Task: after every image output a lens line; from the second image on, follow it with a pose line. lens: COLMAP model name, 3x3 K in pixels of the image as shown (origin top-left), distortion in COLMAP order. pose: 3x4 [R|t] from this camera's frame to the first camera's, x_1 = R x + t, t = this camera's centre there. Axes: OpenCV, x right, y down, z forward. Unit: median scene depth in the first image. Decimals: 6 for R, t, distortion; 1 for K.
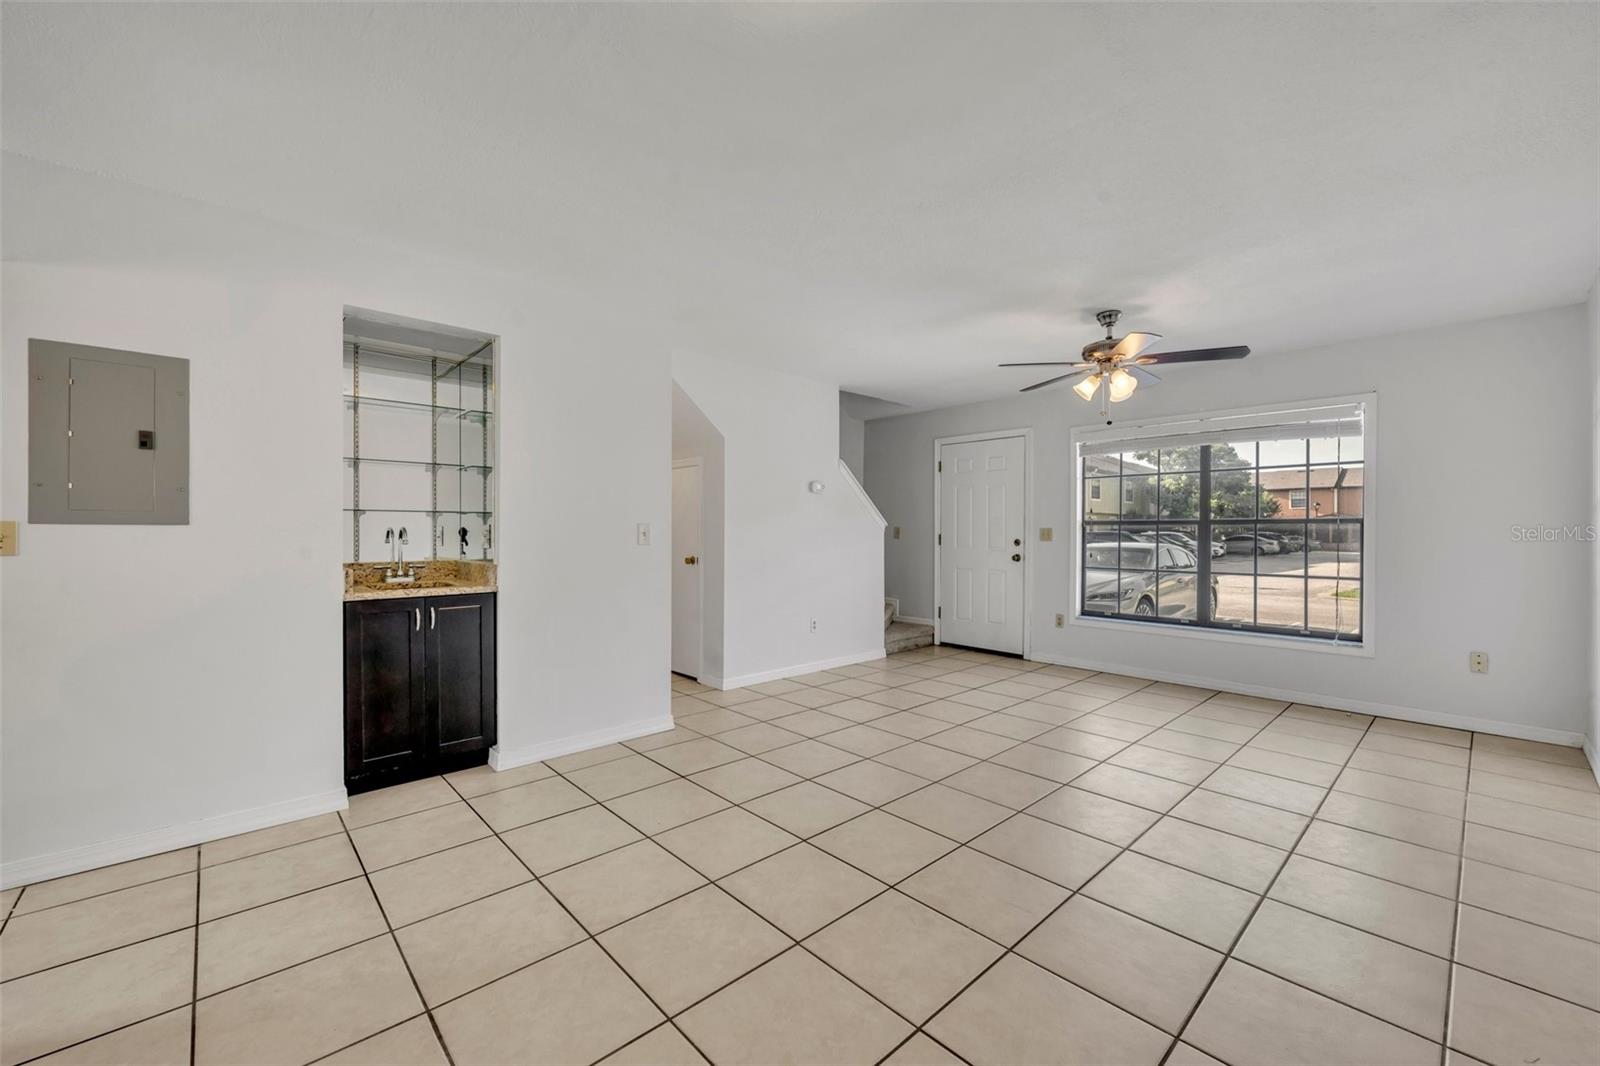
lens RADIAL K [[668.7, 0, 790.9], [0, 668.7, 533.9], [0, 0, 1]] dist [-0.003291, 0.000105]
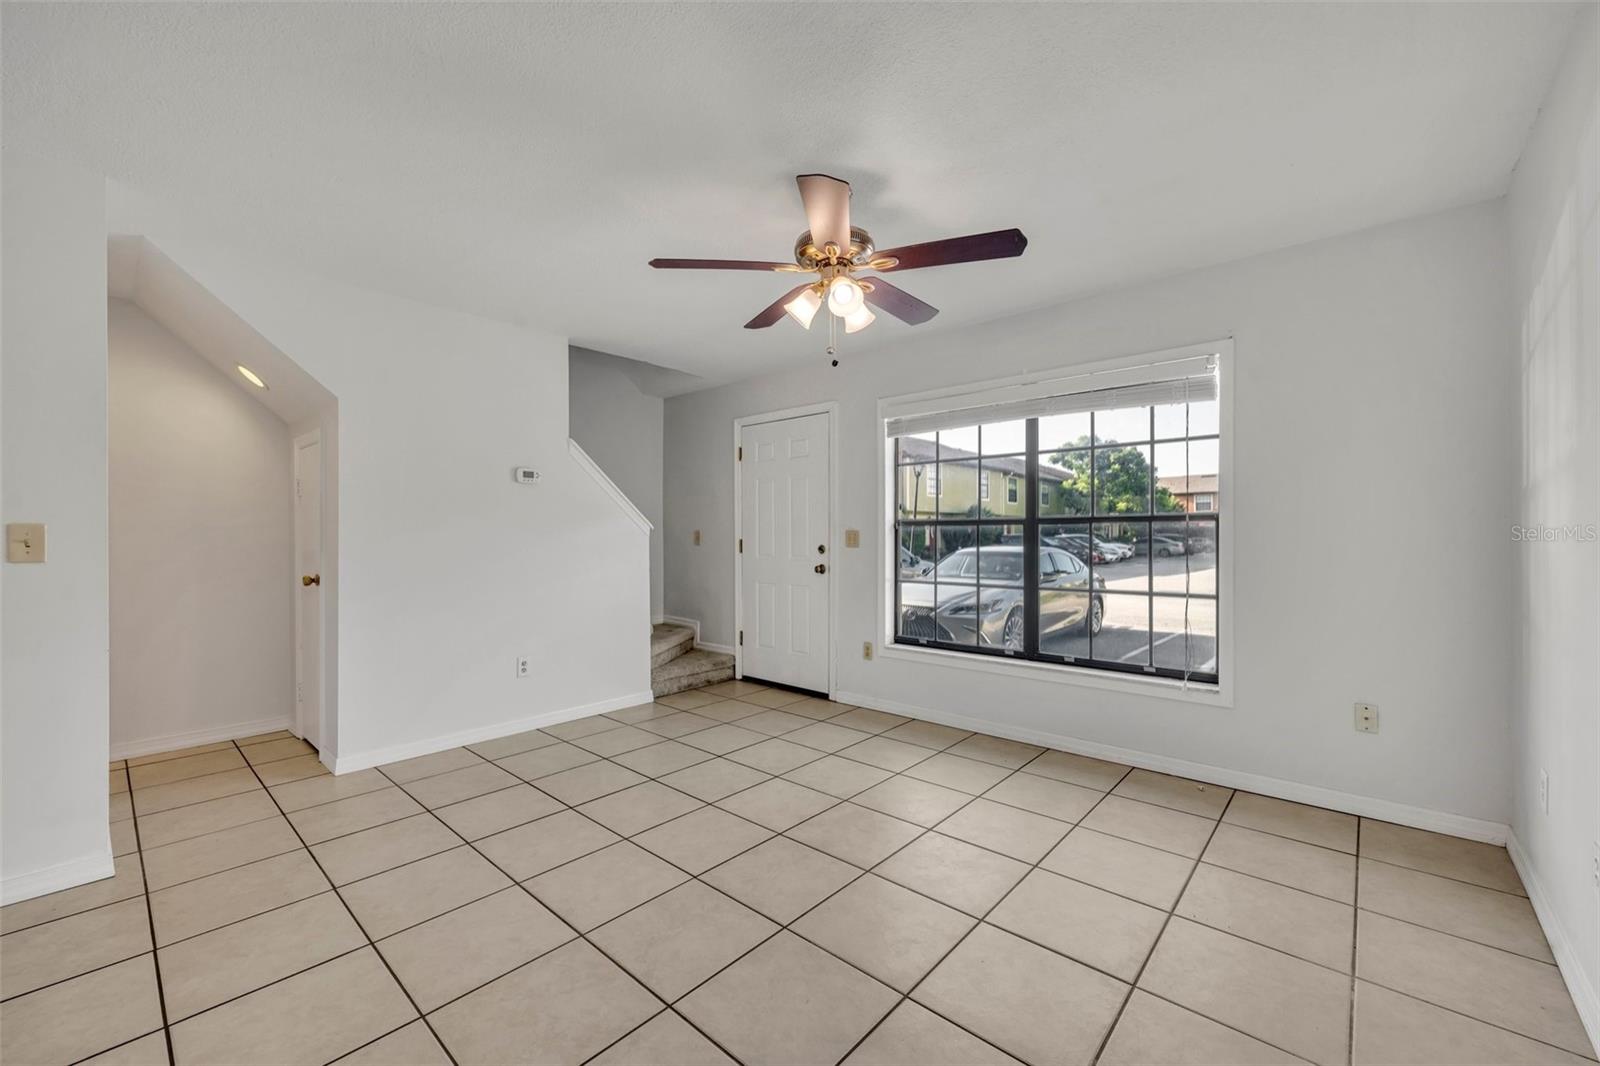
lens RADIAL K [[668.7, 0, 803.3], [0, 668.7, 533.7], [0, 0, 1]] dist [-0.003291, 0.000105]
pose [[0.994397, -0.006693, 0.105500, 0.251042], [0.007553, 0.999941, -0.007748, 0.001174], [-0.105442, 0.008501, 0.994389, 0.245612]]
